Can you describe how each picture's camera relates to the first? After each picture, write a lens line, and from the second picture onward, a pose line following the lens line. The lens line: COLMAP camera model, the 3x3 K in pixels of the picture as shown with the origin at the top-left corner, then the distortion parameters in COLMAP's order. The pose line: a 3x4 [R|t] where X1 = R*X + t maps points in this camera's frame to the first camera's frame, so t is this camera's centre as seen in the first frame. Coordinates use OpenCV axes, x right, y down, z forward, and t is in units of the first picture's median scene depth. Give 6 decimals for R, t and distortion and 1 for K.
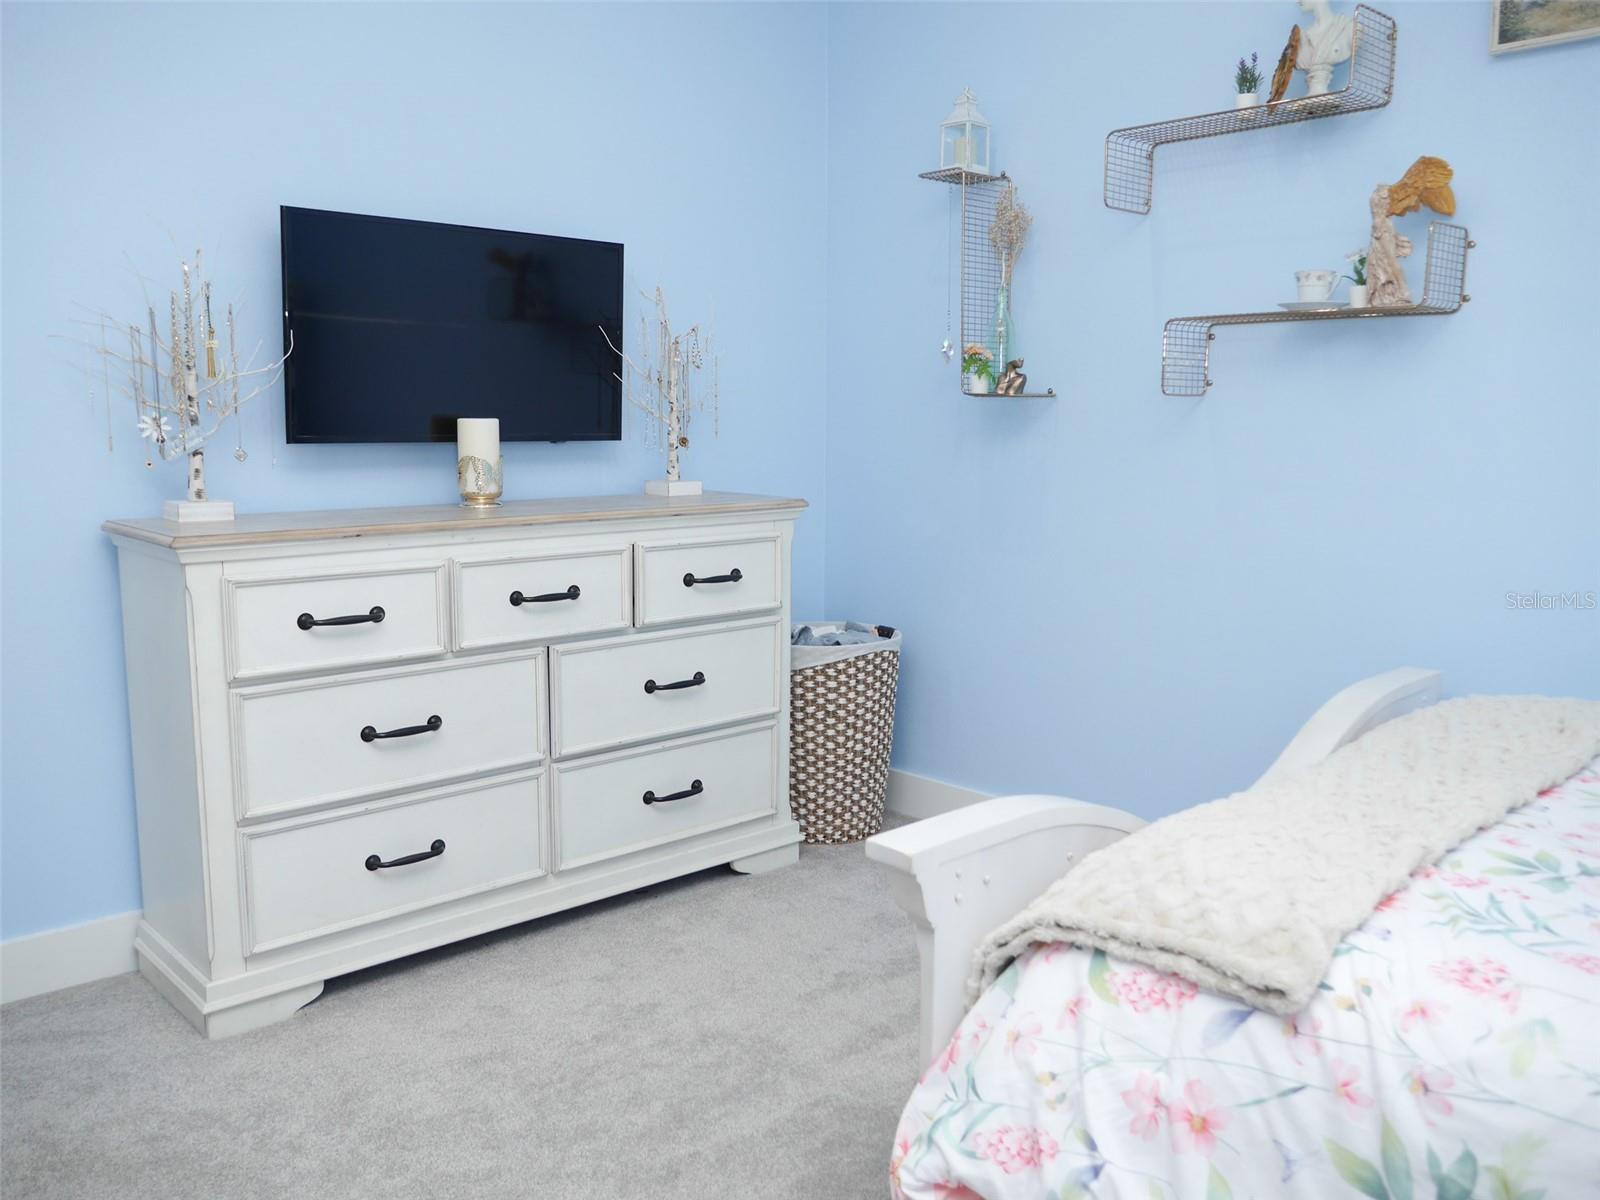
lens RADIAL K [[1333.6, 0, 798.0], [0, 1333.6, 606.3], [0, 0, 1]] dist [-0.023859, 0.012686]
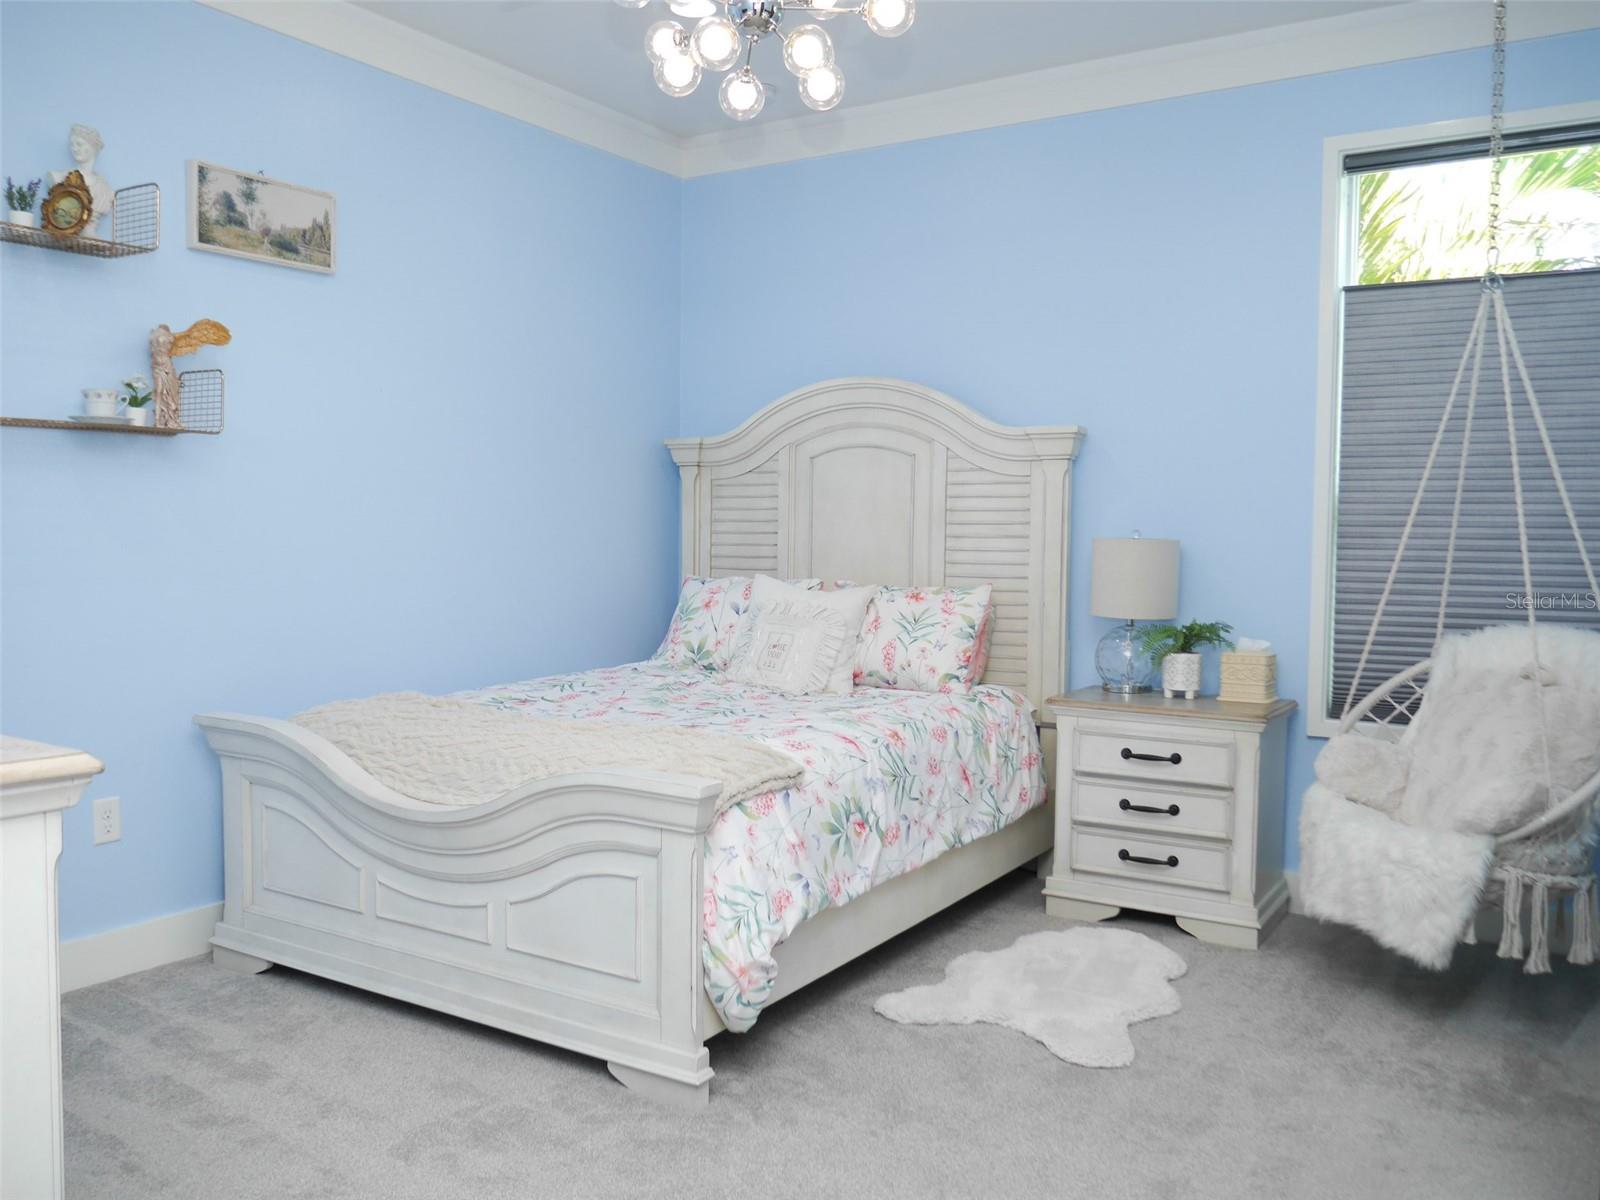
lens RADIAL K [[1333.6, 0, 798.6], [0, 1333.6, 597.2], [0, 0, 1]] dist [-0.023859, 0.012686]
pose [[-0.257027, -0.068090, 0.964003, -0.922180], [0.129567, 0.986081, 0.104195, -0.124218], [-0.957679, 0.151683, -0.244627, 0.769477]]
